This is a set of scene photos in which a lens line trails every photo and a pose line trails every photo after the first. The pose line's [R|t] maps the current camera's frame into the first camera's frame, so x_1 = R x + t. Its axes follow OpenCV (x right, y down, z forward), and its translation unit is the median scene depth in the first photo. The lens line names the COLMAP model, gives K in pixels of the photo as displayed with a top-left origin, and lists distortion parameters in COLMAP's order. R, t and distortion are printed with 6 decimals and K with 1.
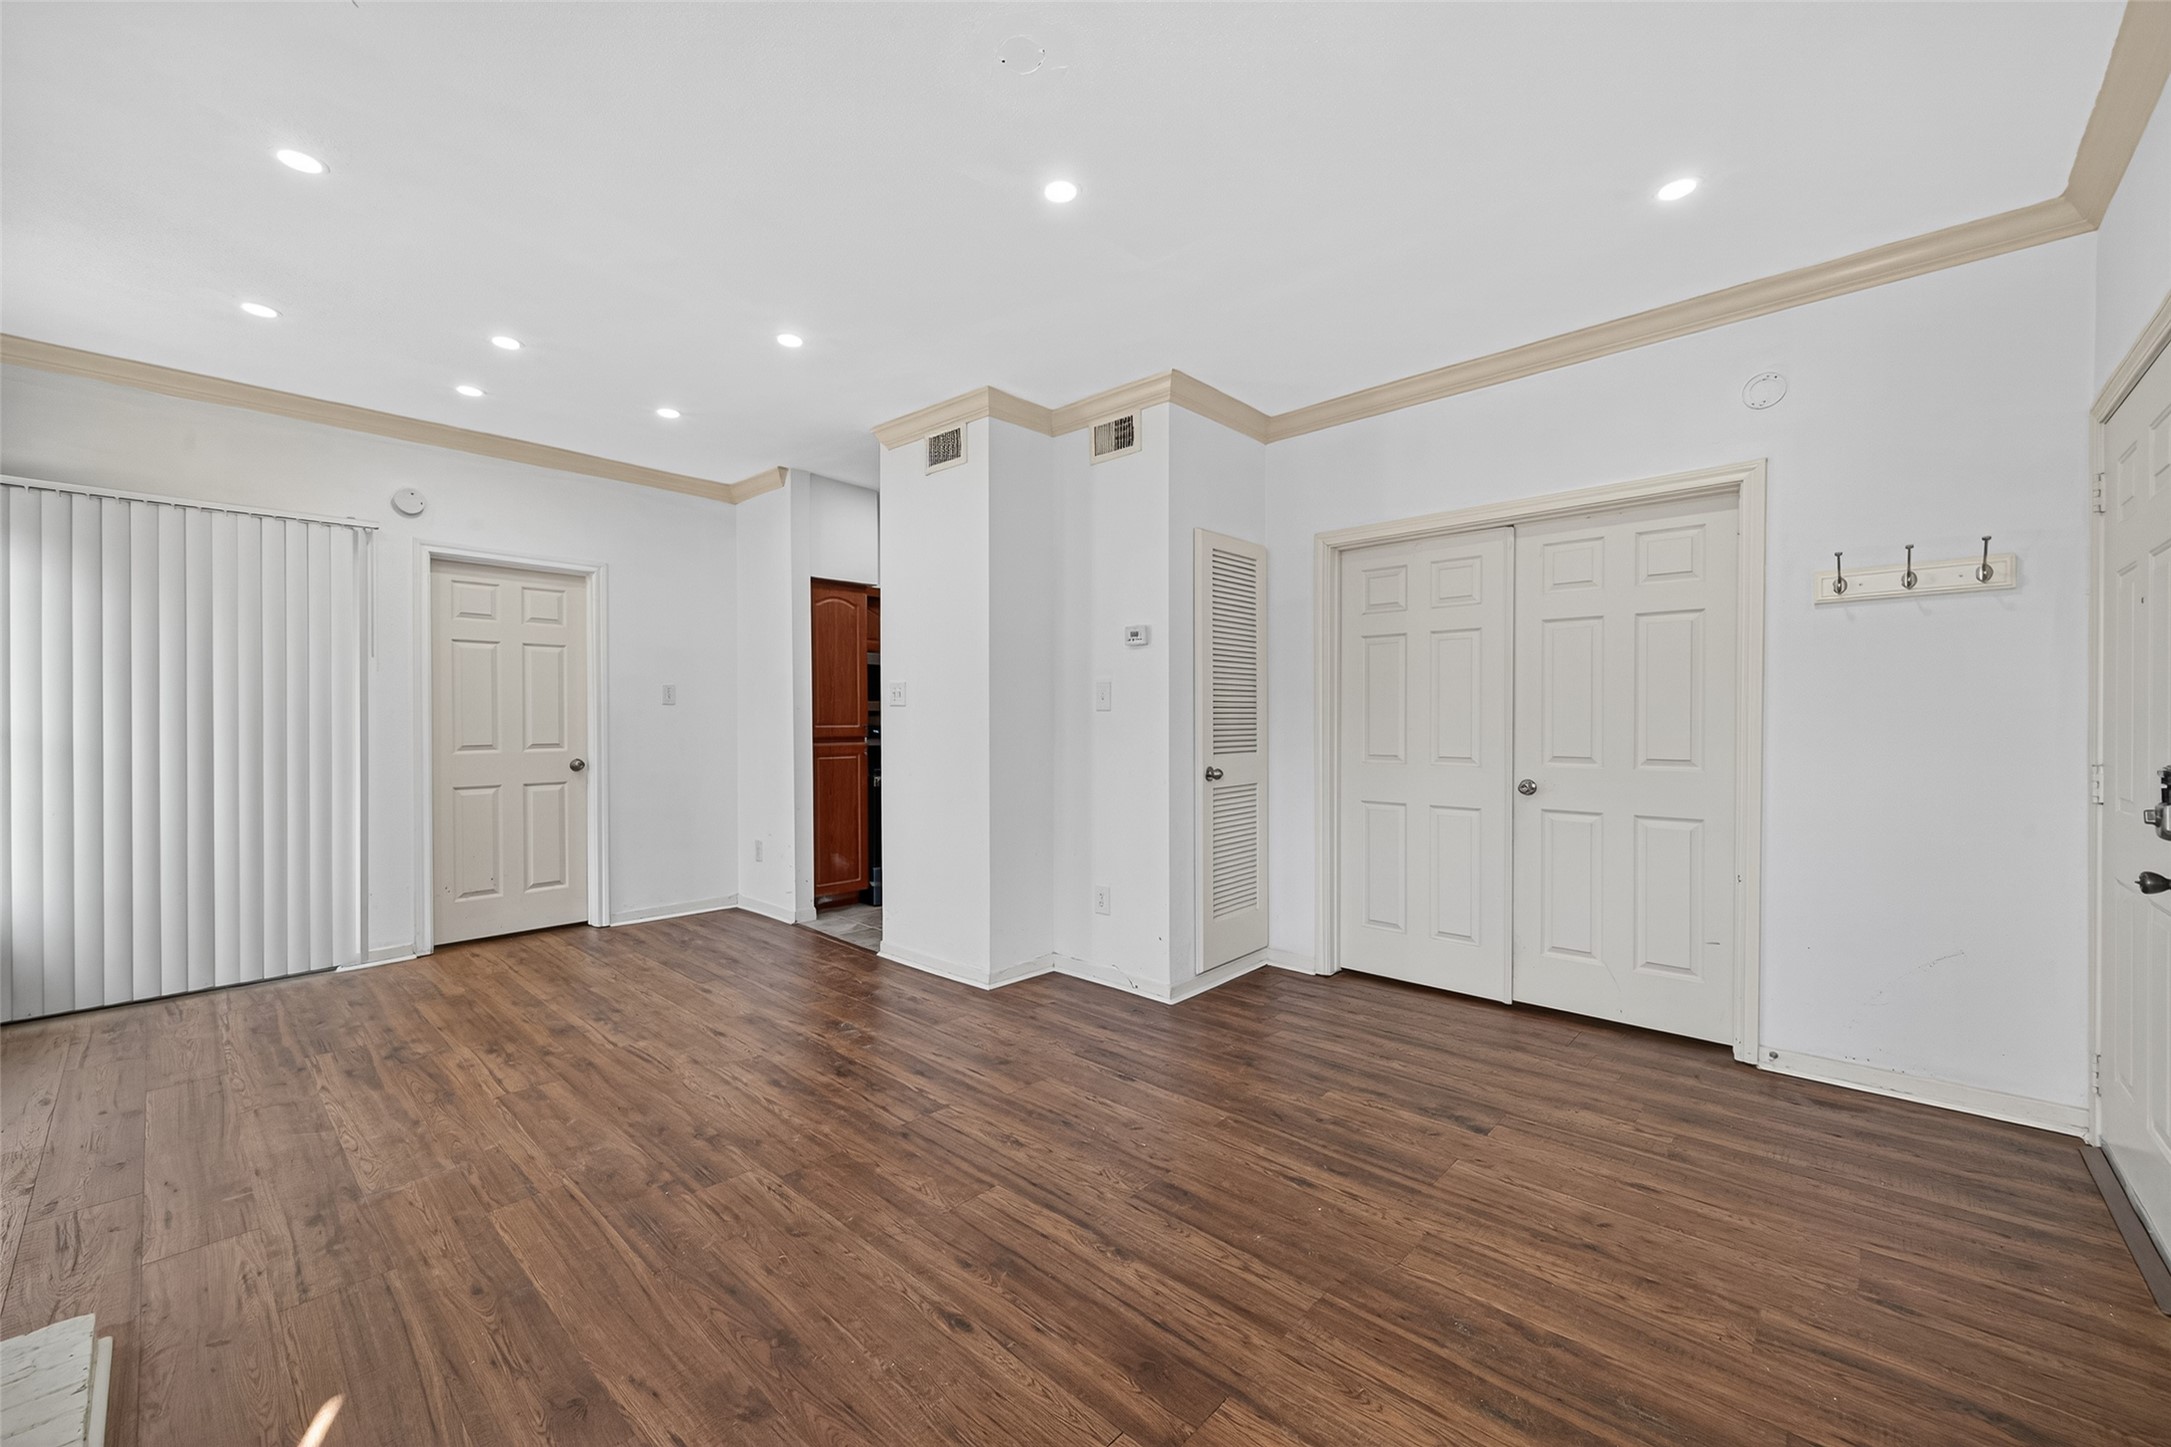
lens RADIAL K [[869.5, 0, 1082.6], [0, 869.5, 723.6], [0, 0, 1]] dist [0.012886, -0.001563]
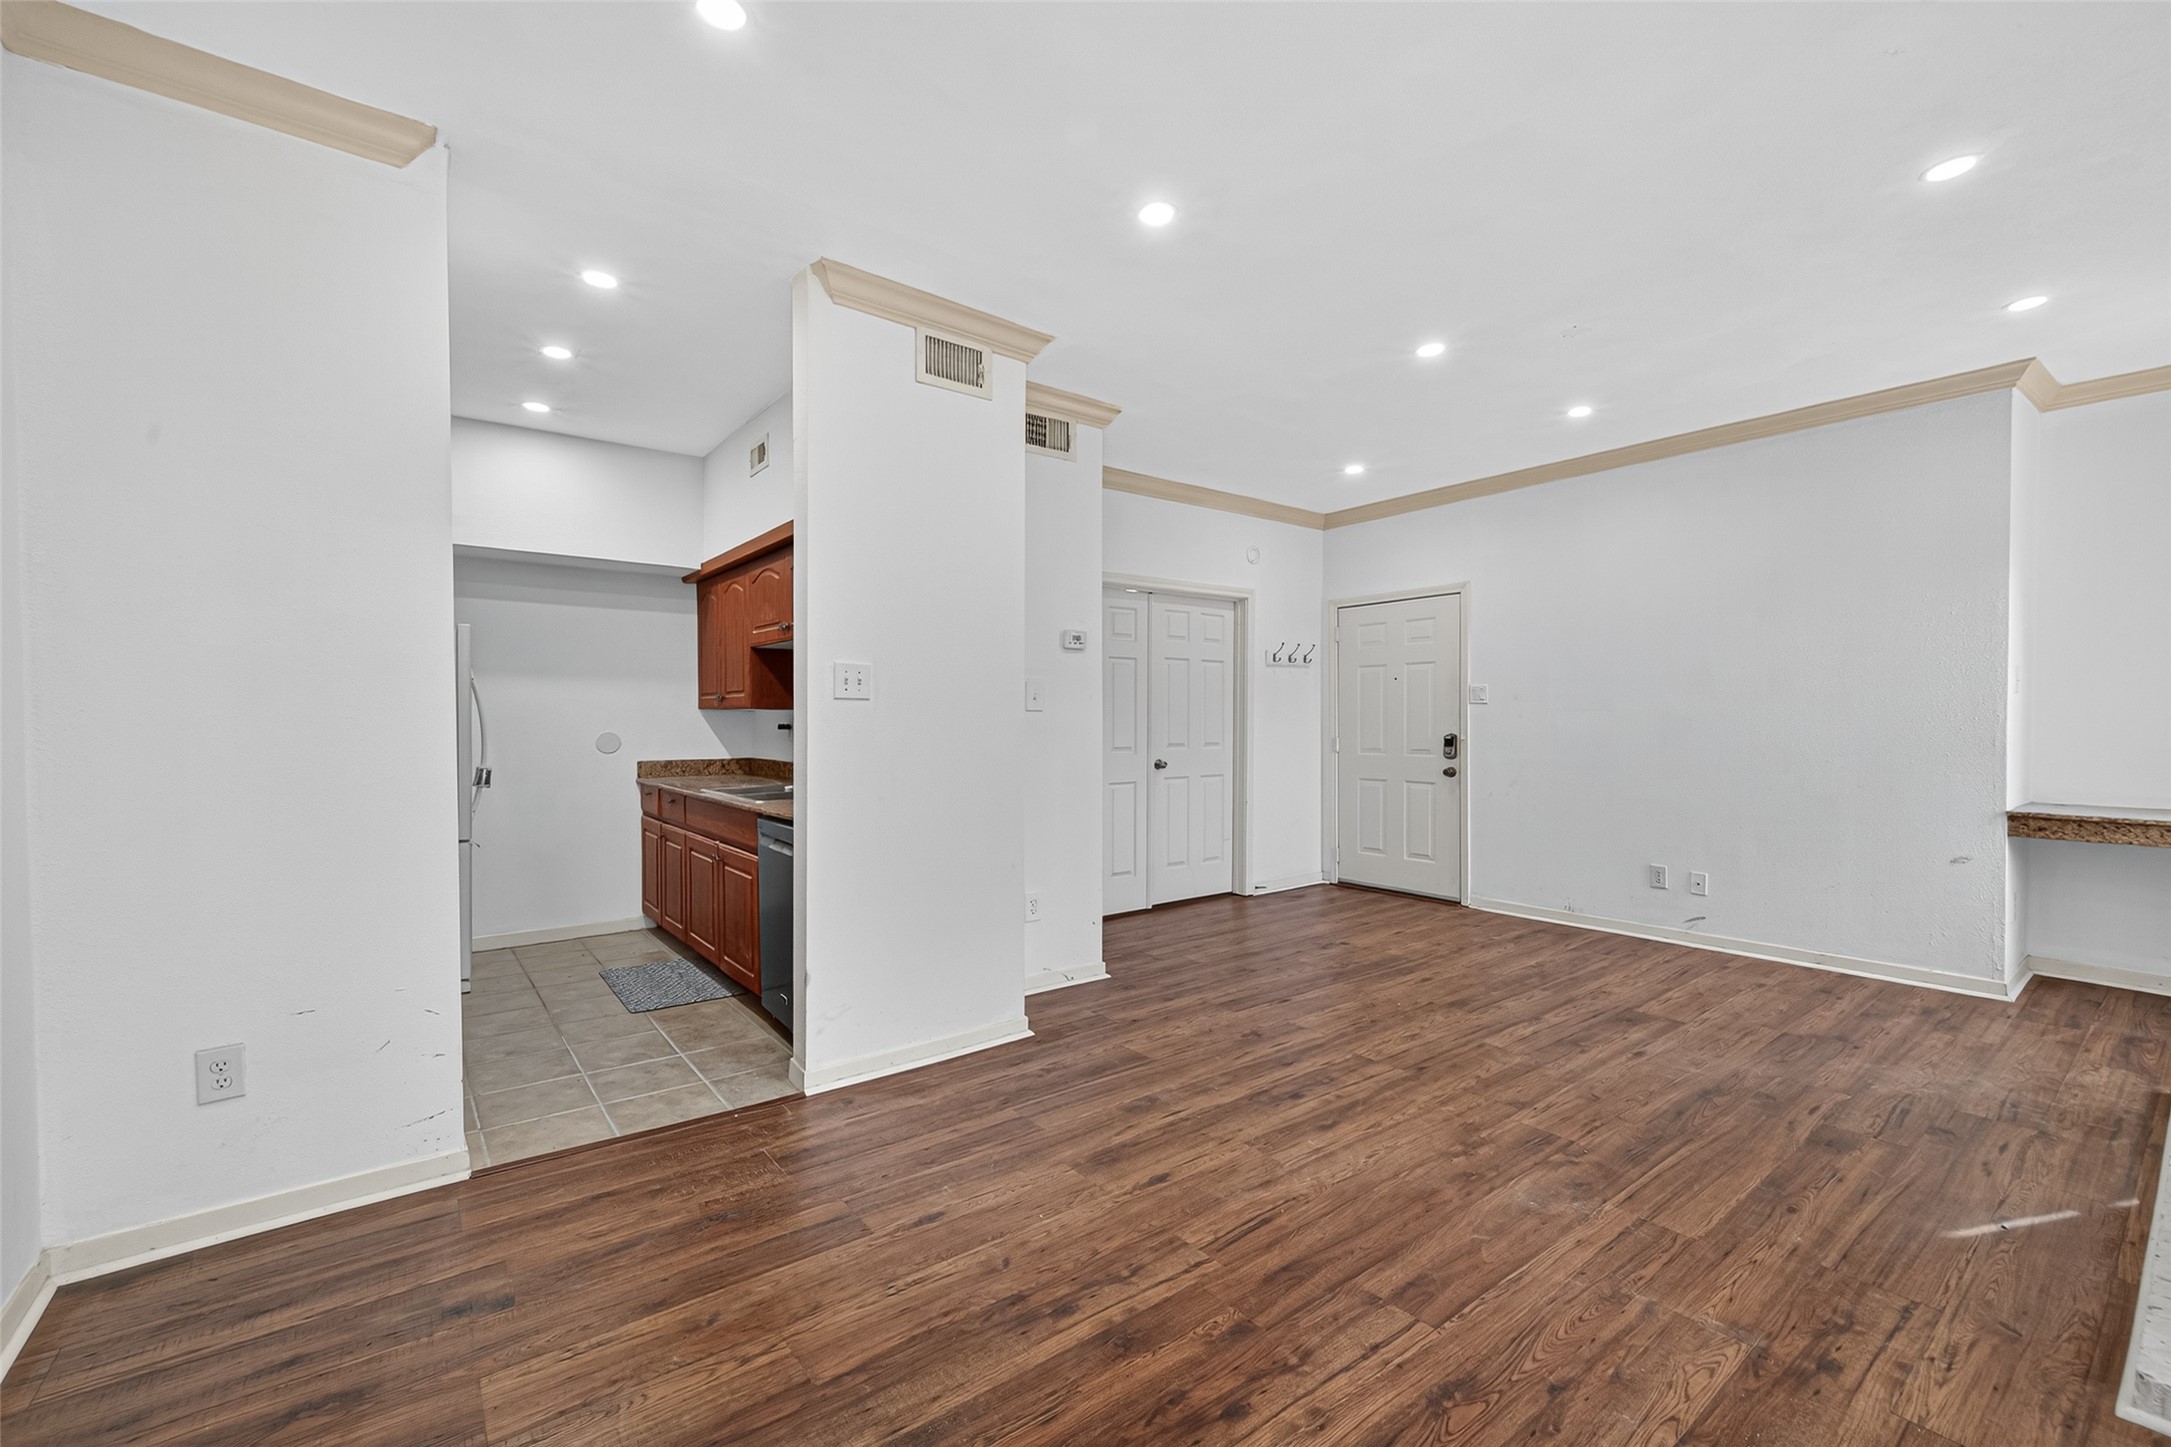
lens RADIAL K [[869.5, 0, 1073.7], [0, 869.5, 716.8], [0, 0, 1]] dist [0.012886, -0.001563]
pose [[0.171811, 0.010838, 0.985070, -1.431363], [0.004503, 0.999920, -0.011787, 0.009421], [-0.985120, 0.006461, 0.171748, 1.241087]]
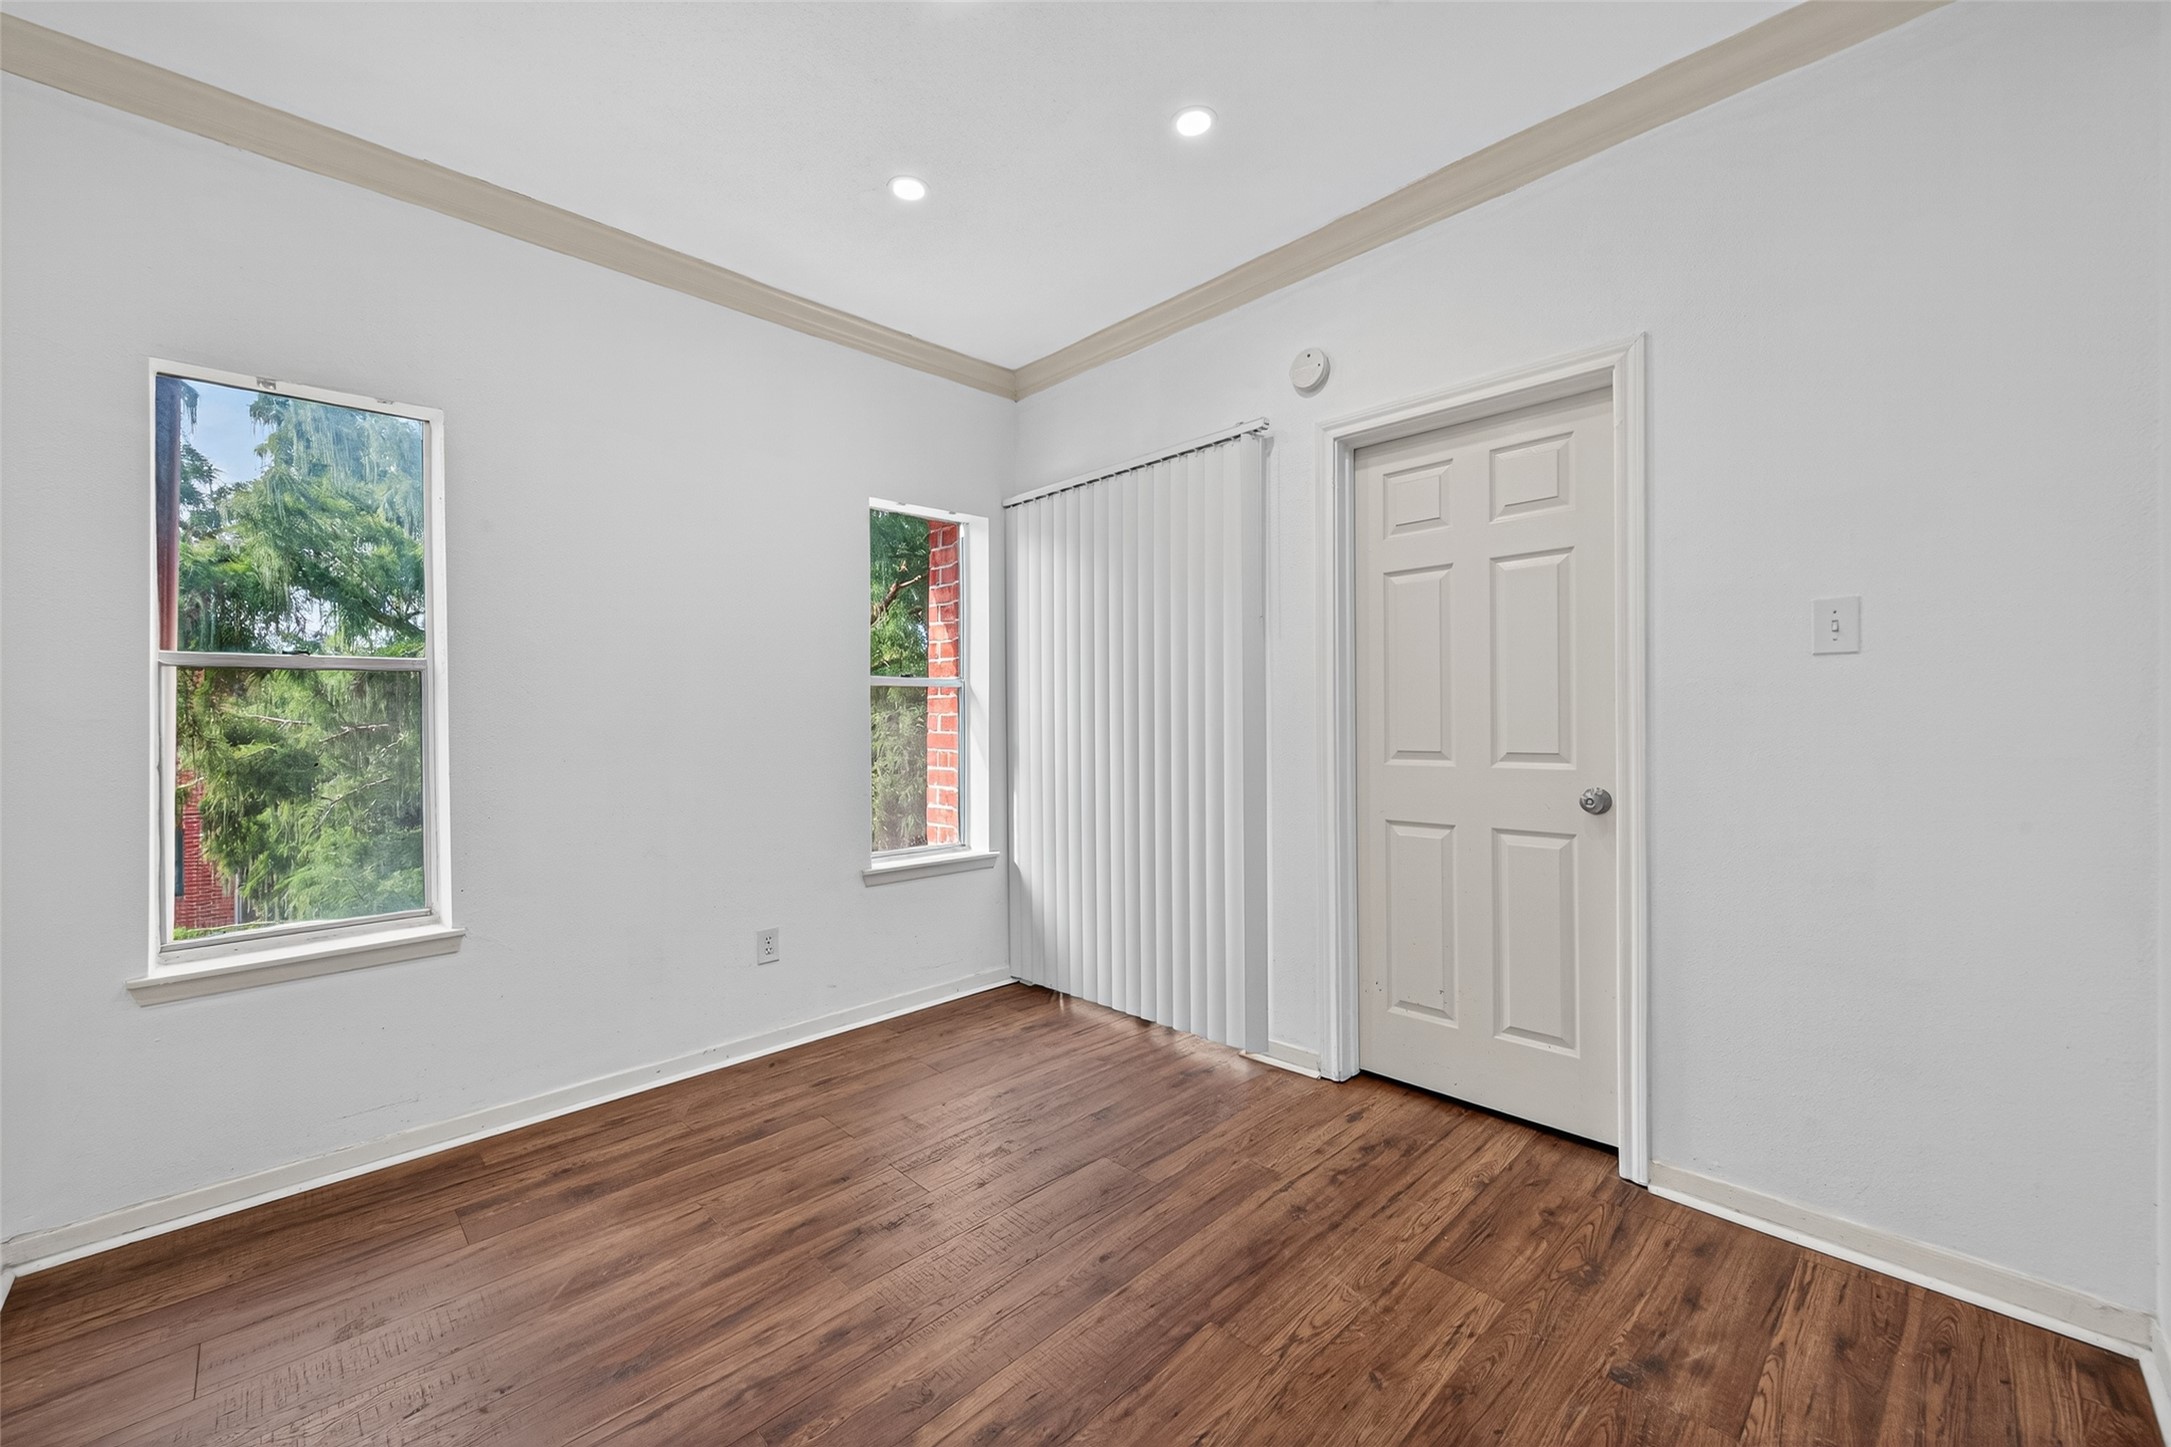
lens RADIAL K [[869.5, 0, 1064.8], [0, 869.5, 712.7], [0, 0, 1]] dist [0.012886, -0.001563]
pose [[-0.072498, 0.010265, -0.997316, -0.190239], [0.010772, 0.999897, 0.009508, -0.013684], [0.997310, -0.010053, -0.072601, 1.464036]]
